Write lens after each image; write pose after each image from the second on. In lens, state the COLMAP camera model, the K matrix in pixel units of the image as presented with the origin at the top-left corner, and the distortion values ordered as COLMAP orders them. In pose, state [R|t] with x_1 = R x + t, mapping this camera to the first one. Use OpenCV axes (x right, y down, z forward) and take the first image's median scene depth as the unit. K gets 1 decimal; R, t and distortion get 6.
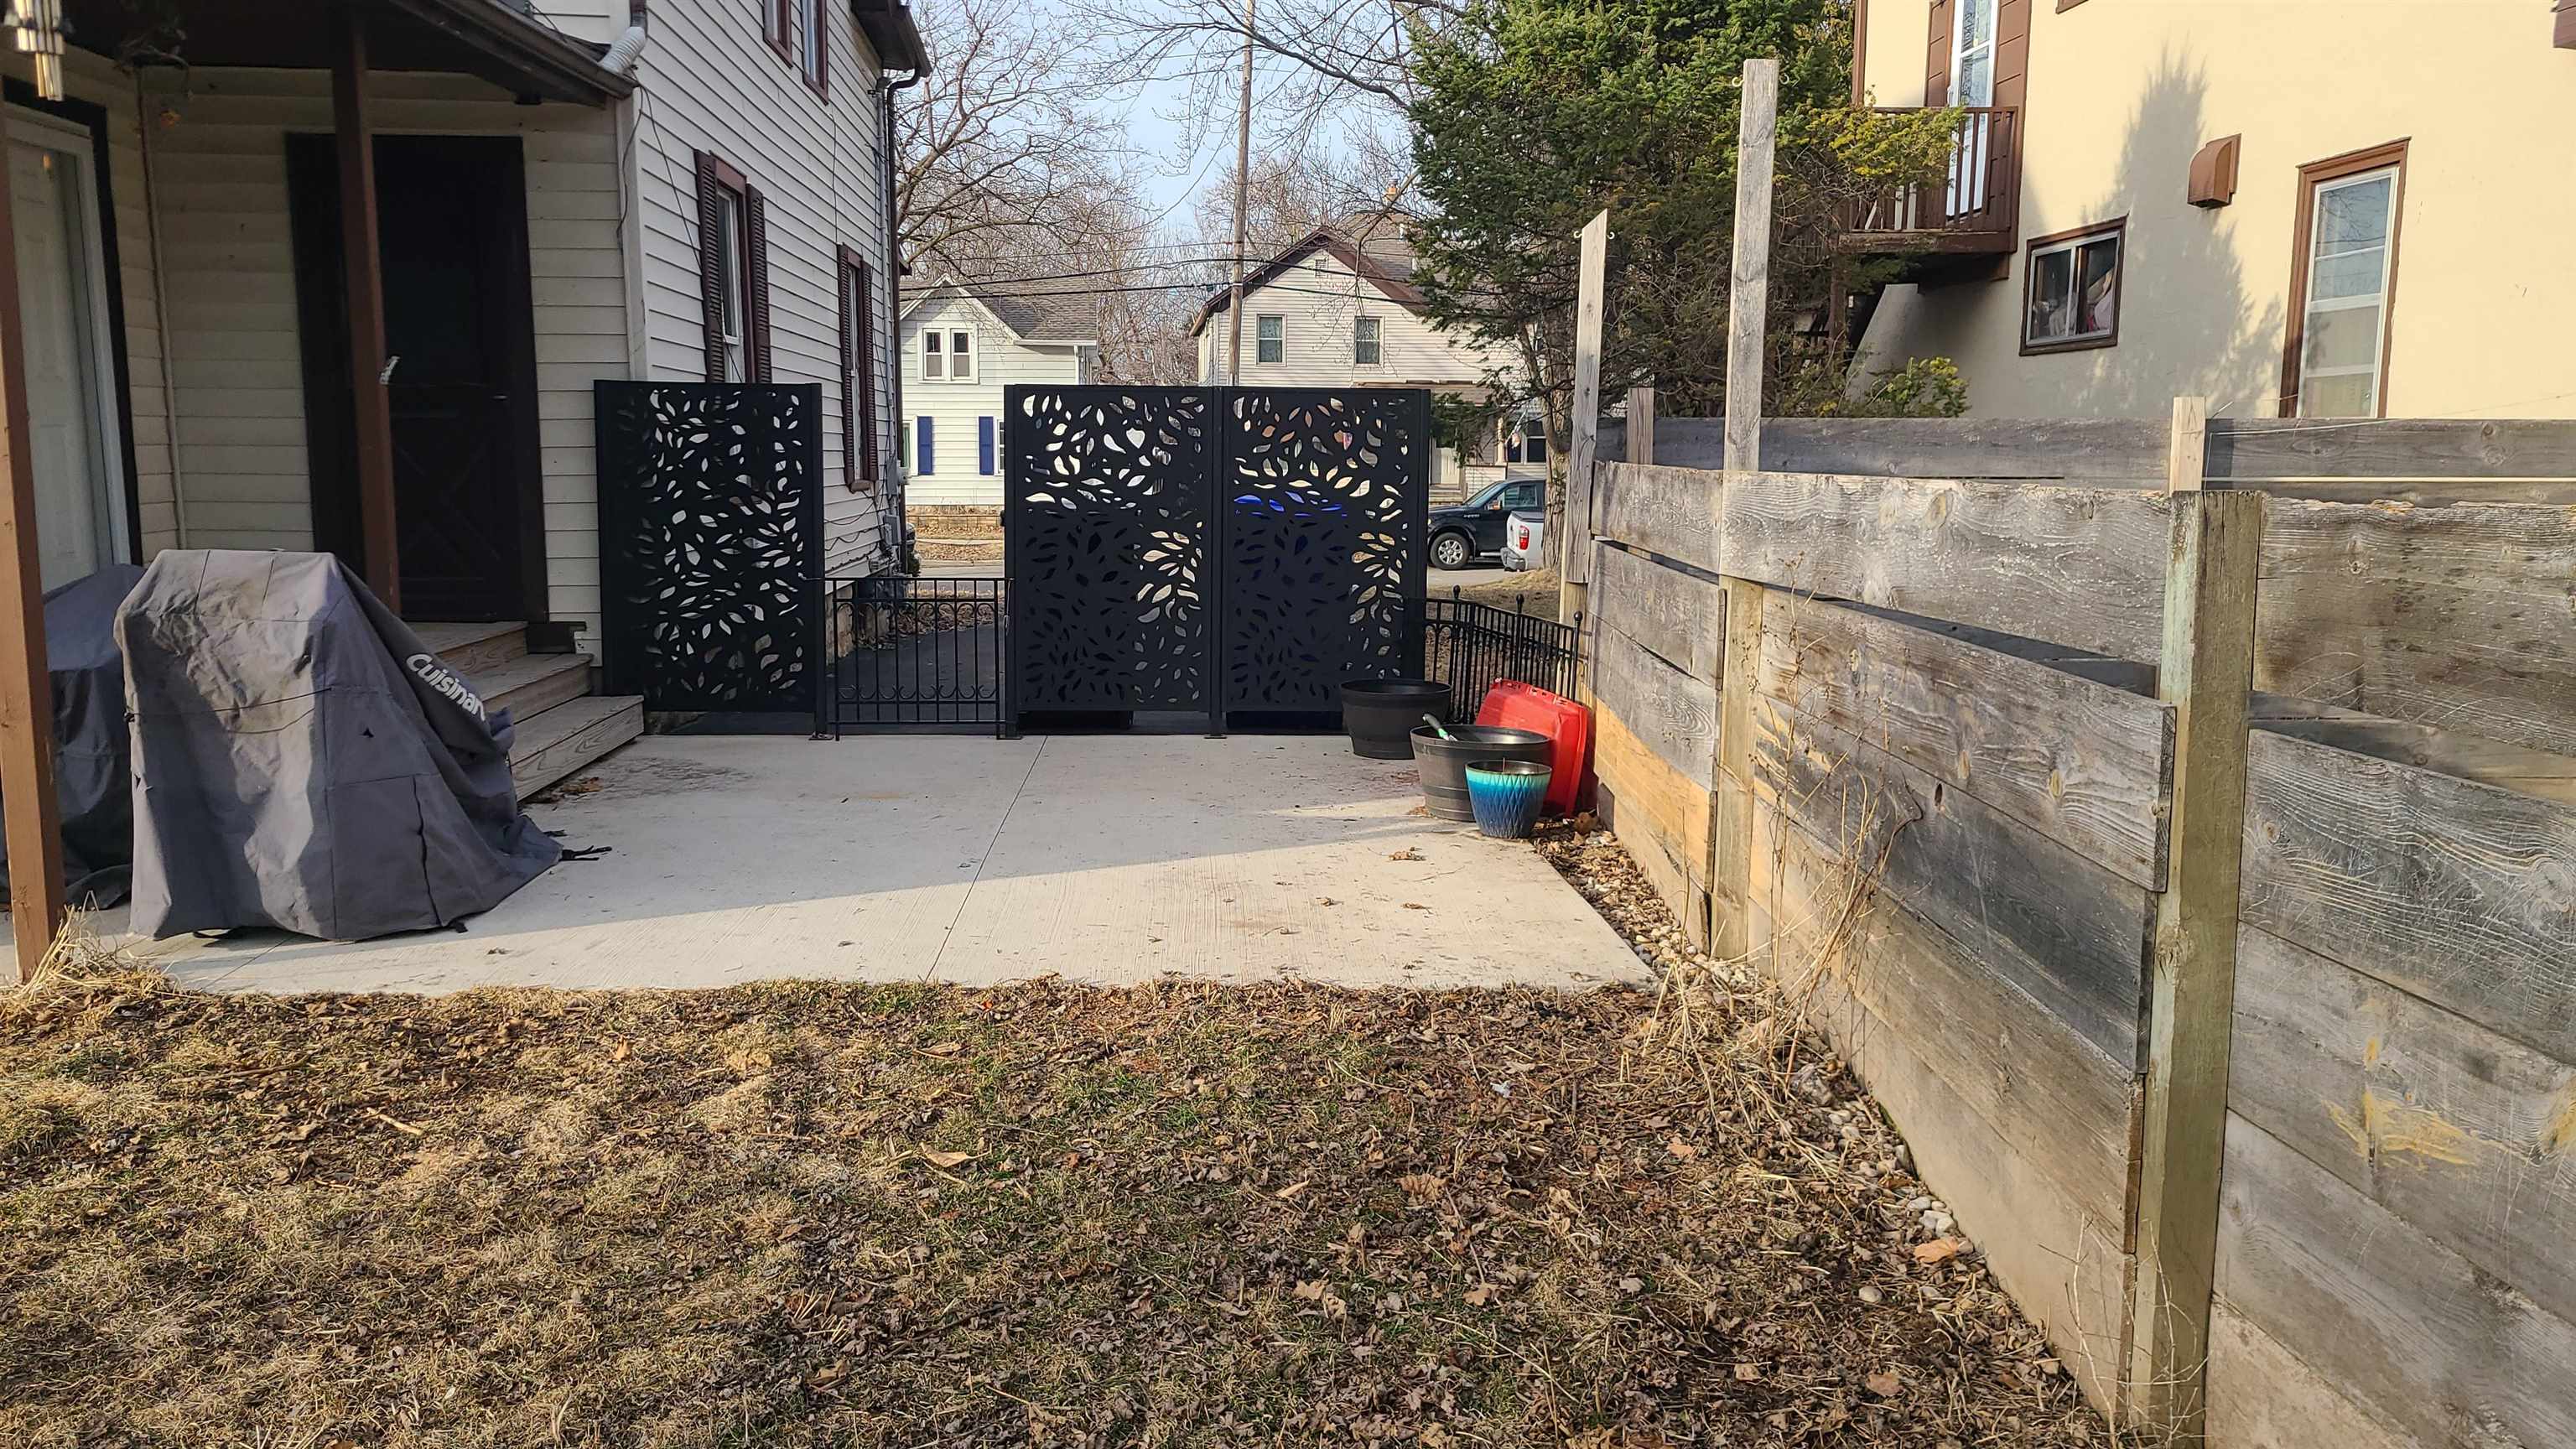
lens RADIAL K [[1938.1, 0, 1288.0], [0, 1938.1, 724.5], [0, 0, 1]] dist [0.030967, -0.004274]
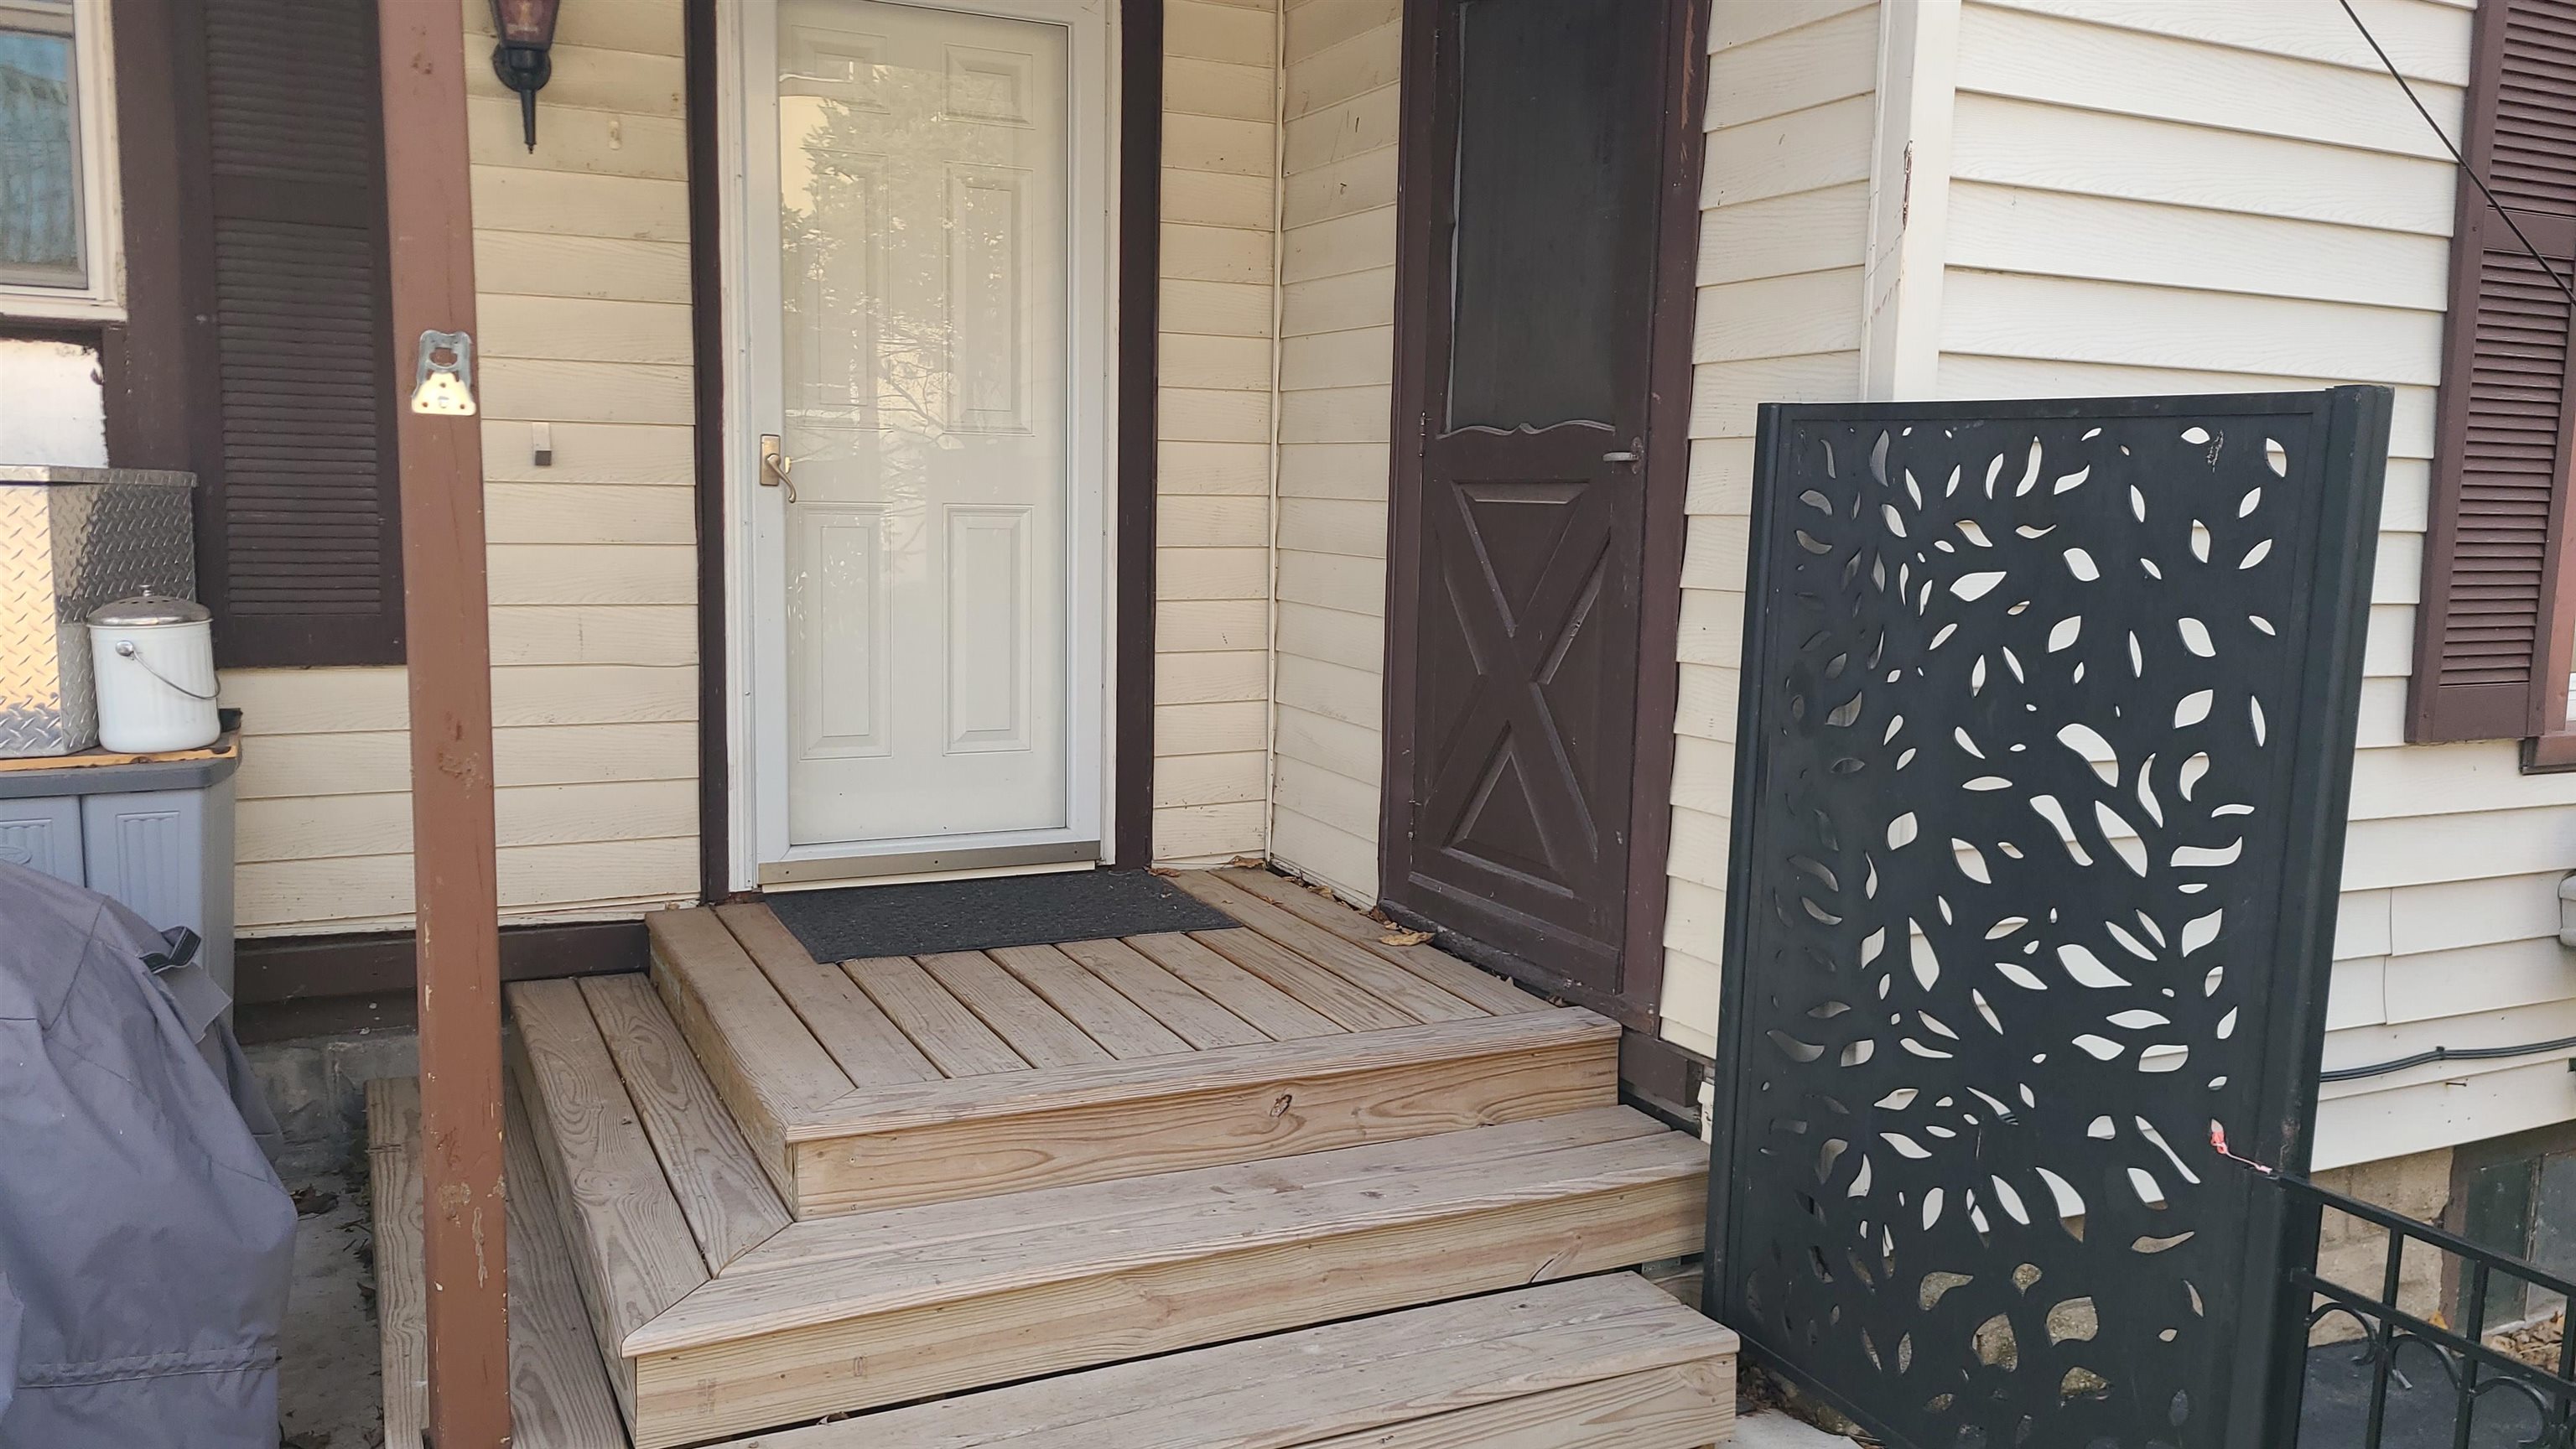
lens RADIAL K [[1938.1, 0, 1288.0], [0, 1938.1, 724.5], [0, 0, 1]] dist [0.030967, -0.004274]
pose [[0.376751, 0.124165, -0.917955, -0.065439], [-0.151431, 0.985900, 0.071204, -0.130888], [0.913853, 0.112181, 0.390241, 0.784899]]
